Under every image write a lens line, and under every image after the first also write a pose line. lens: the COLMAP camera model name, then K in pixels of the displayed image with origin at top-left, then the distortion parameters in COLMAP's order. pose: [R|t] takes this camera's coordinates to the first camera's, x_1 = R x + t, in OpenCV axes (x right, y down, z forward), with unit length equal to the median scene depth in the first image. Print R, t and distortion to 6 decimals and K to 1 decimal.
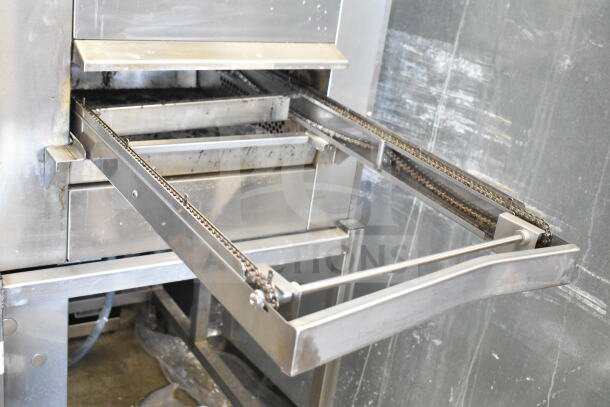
lens RADIAL K [[807.9, 0, 304.9], [0, 807.9, 202.5], [0, 0, 1]] dist [-0.008364, 0.000000]
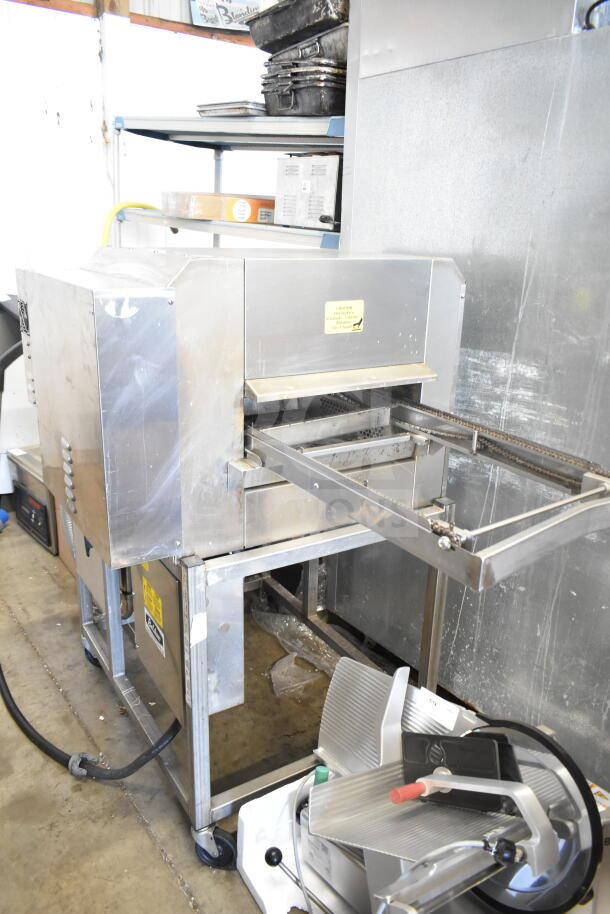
lens RADIAL K [[712.0, 0, 305.1], [0, 712.0, 460.1], [0, 0, 1]] dist [-0.007644, -0.004576]
pose [[0.994088, -0.103759, -0.031980, -0.129755], [0.101394, 0.992496, -0.068347, 0.018535], [0.038831, 0.064700, 0.997149, -0.143110]]
